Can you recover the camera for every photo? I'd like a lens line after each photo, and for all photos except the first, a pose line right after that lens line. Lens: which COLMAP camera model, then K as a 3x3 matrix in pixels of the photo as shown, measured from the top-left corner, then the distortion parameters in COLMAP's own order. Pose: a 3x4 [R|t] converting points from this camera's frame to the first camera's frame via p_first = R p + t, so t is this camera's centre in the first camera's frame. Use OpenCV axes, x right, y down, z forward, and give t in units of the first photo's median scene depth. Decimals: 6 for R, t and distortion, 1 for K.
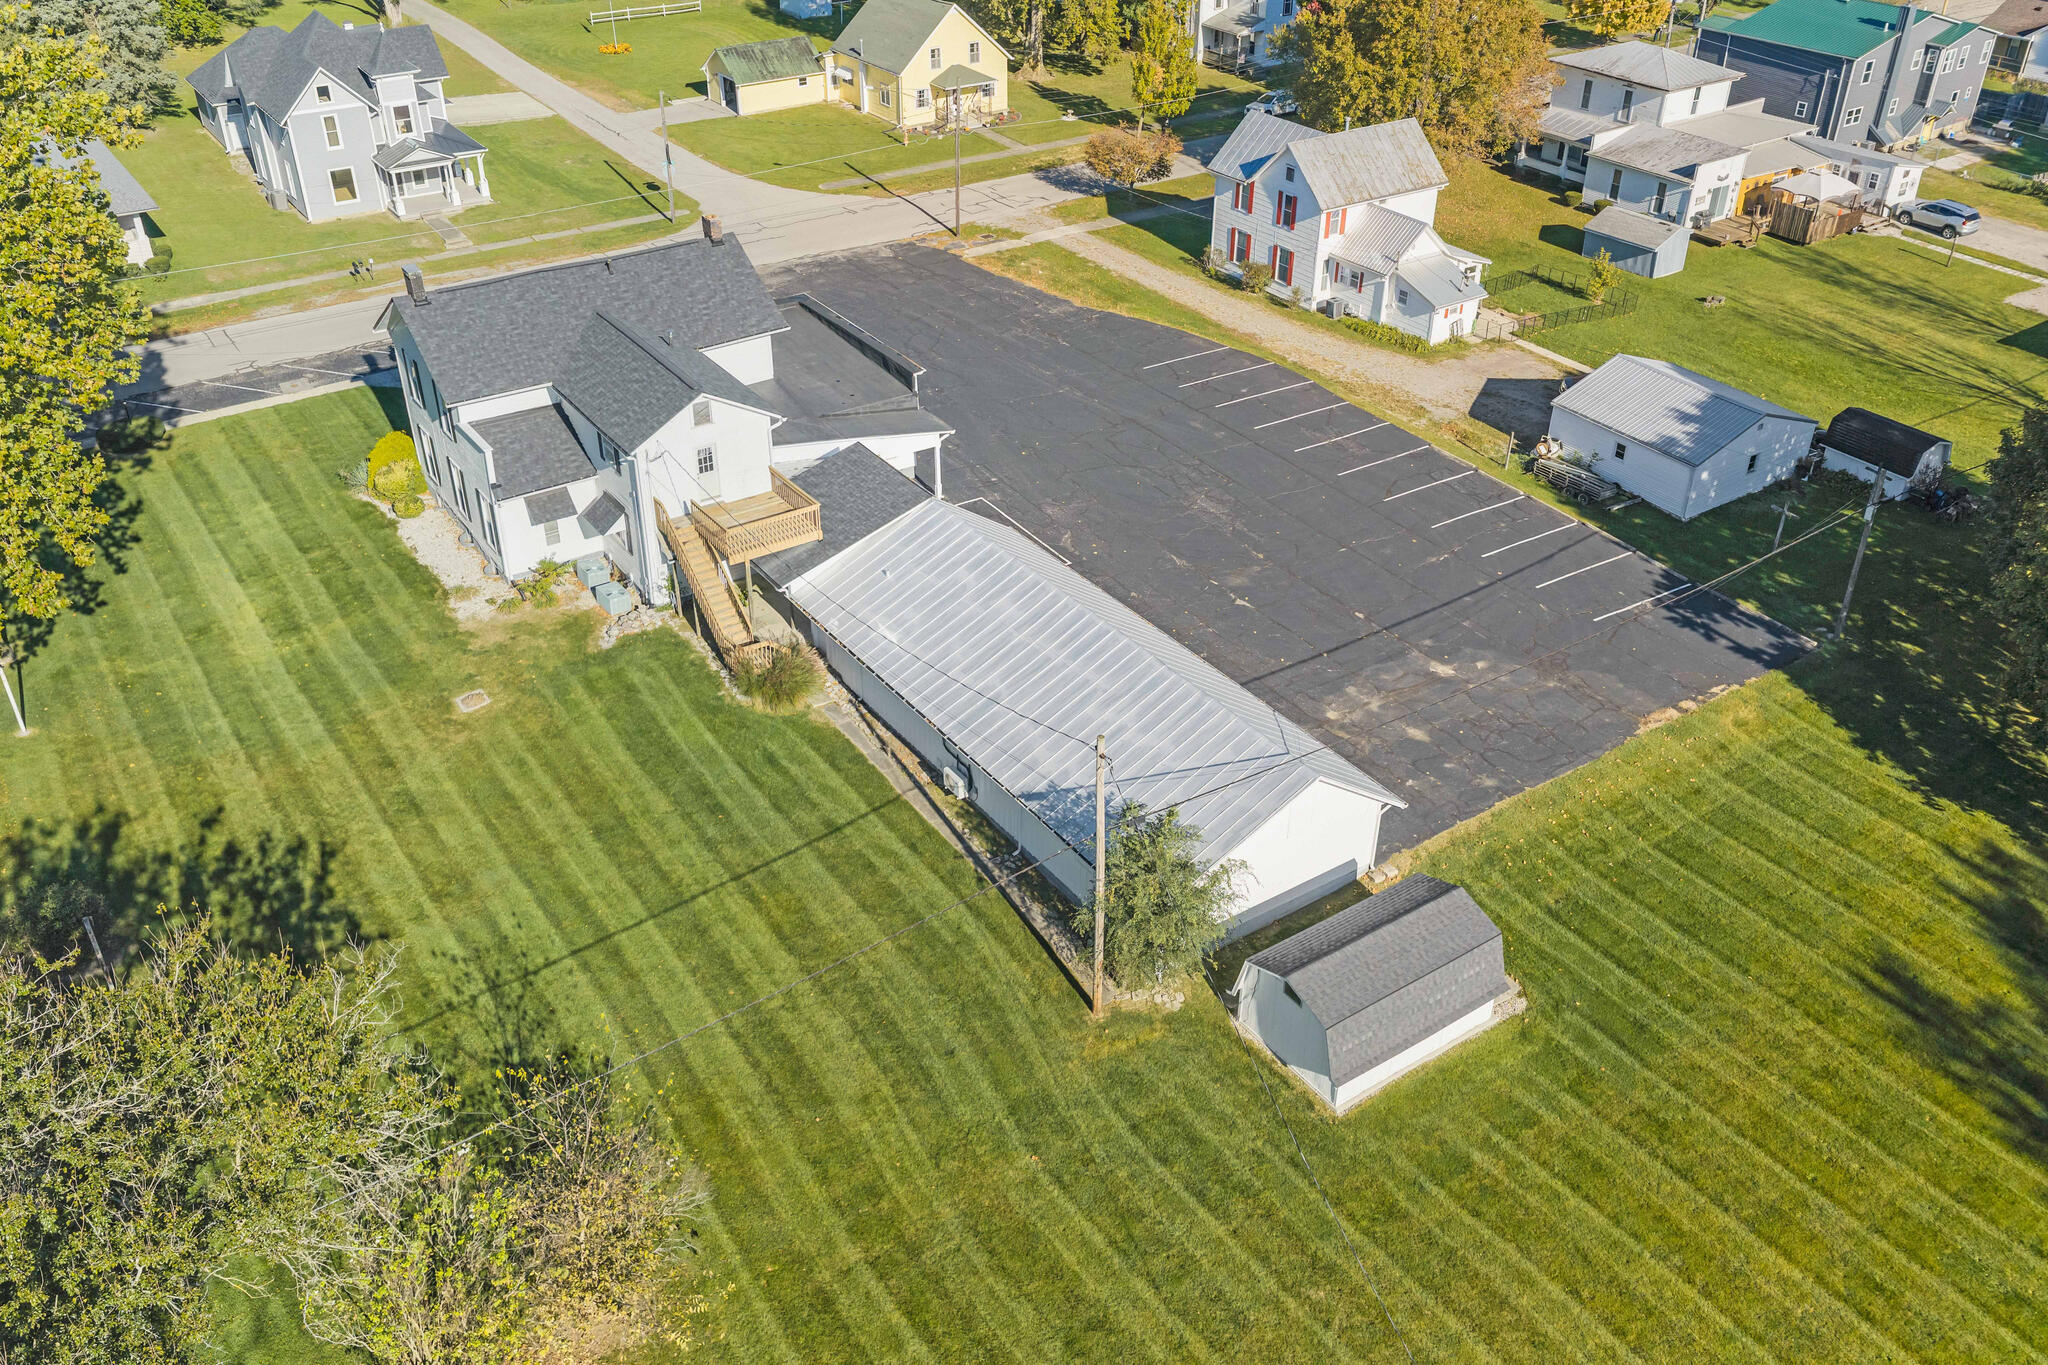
lens RADIAL K [[1682.6, 0, 1030.0], [0, 1682.6, 687.9], [0, 0, 1]] dist [0.024049, -0.039878]
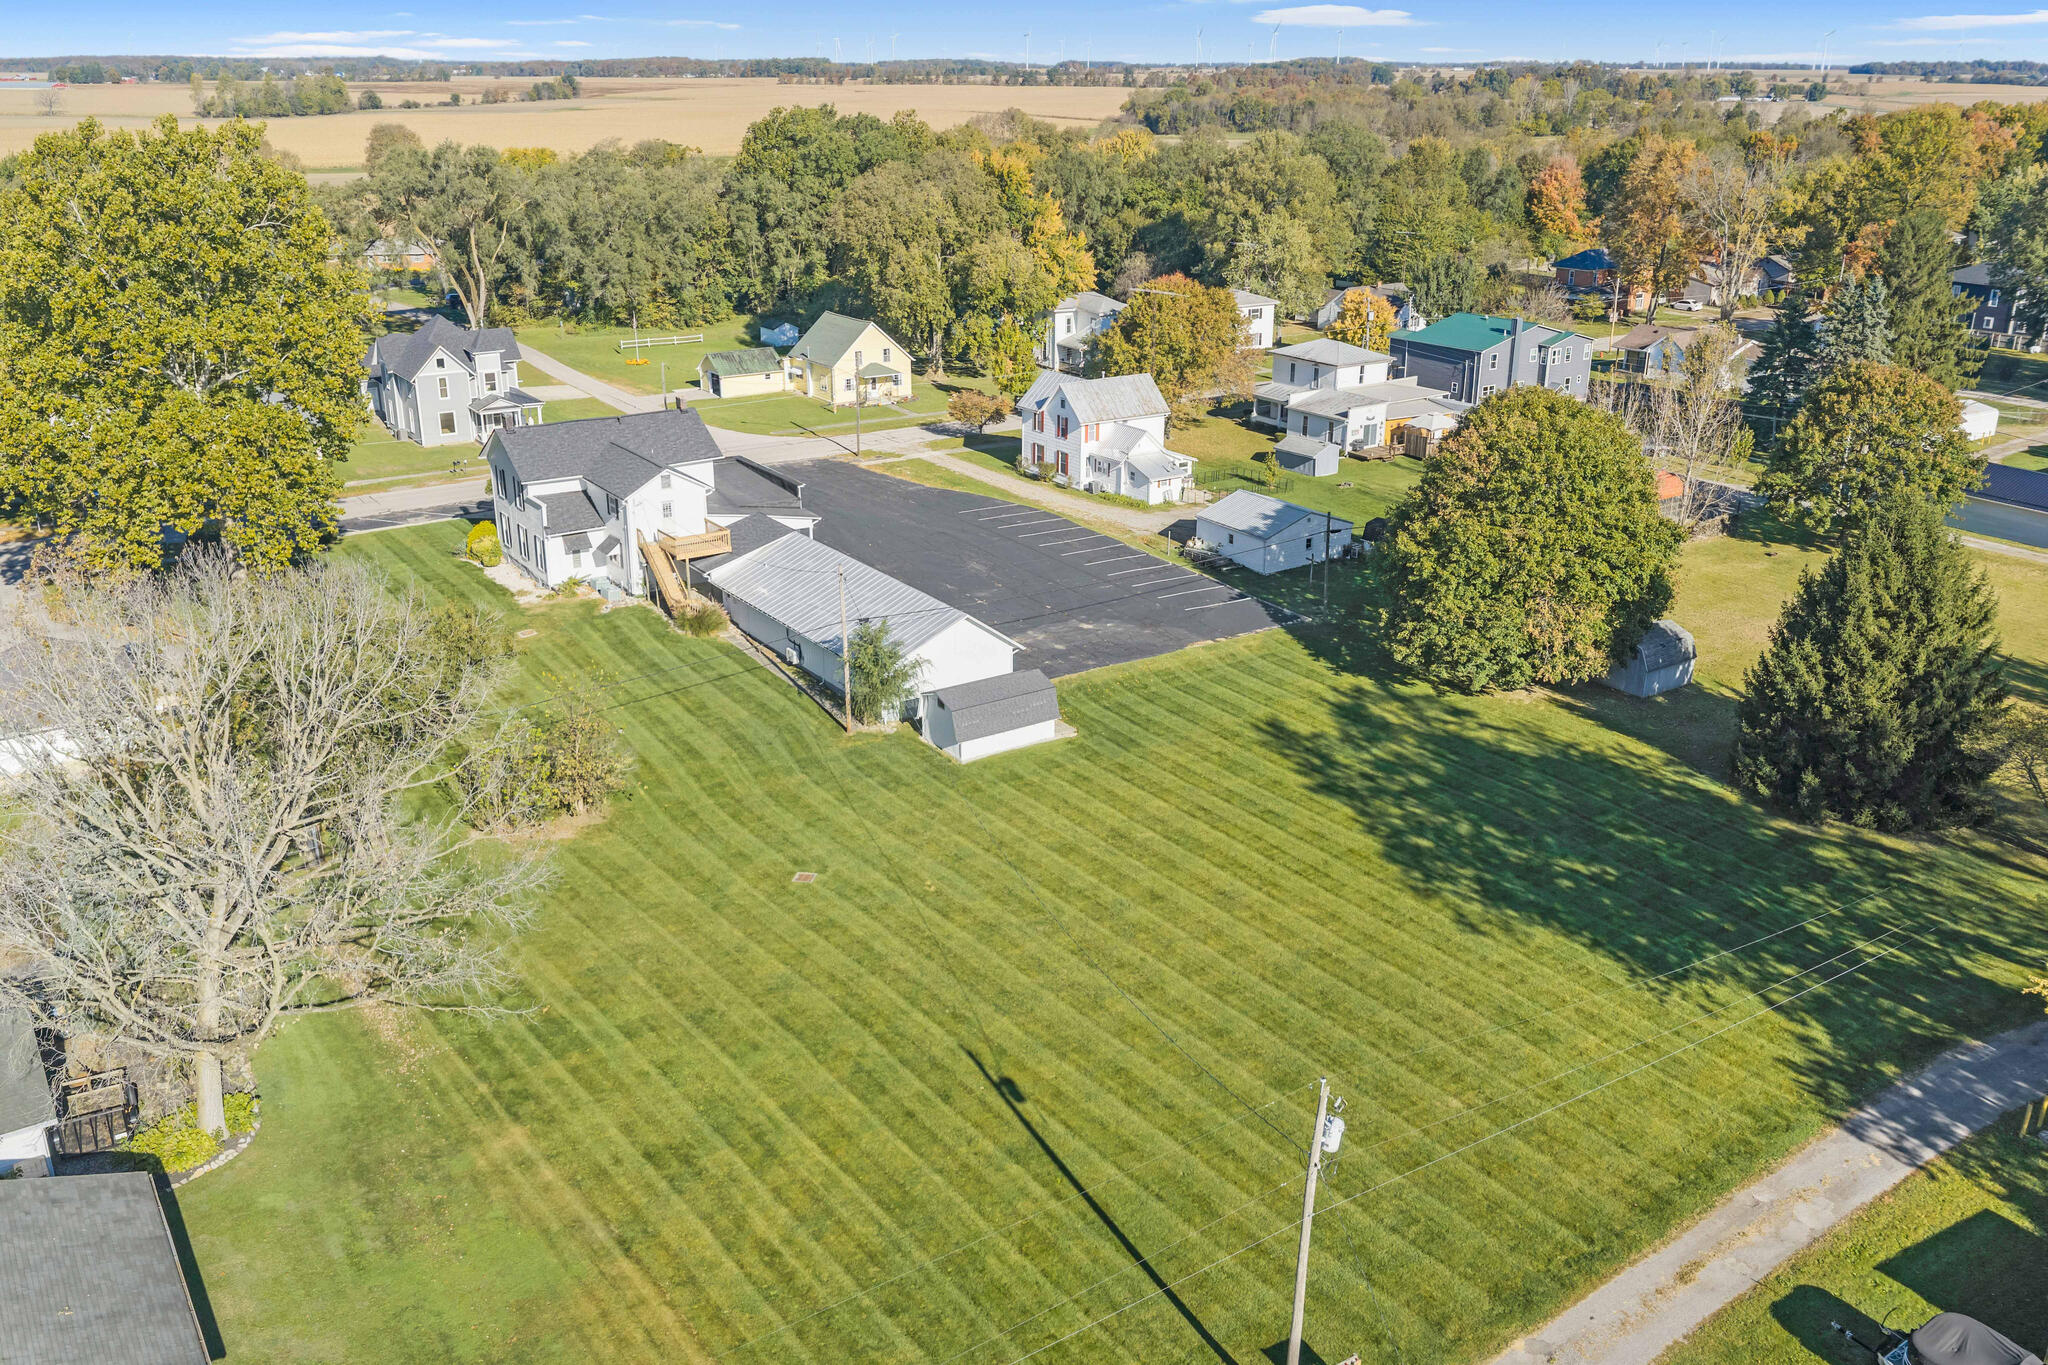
lens RADIAL K [[1682.6, 0, 1021.6], [0, 1682.6, 694.0], [0, 0, 1]] dist [0.024049, -0.039878]
pose [[0.999952, 0.002413, -0.009480, 0.164751], [-0.004406, 0.976345, -0.216175, 0.364565], [0.008734, 0.216206, 0.976309, -0.569310]]
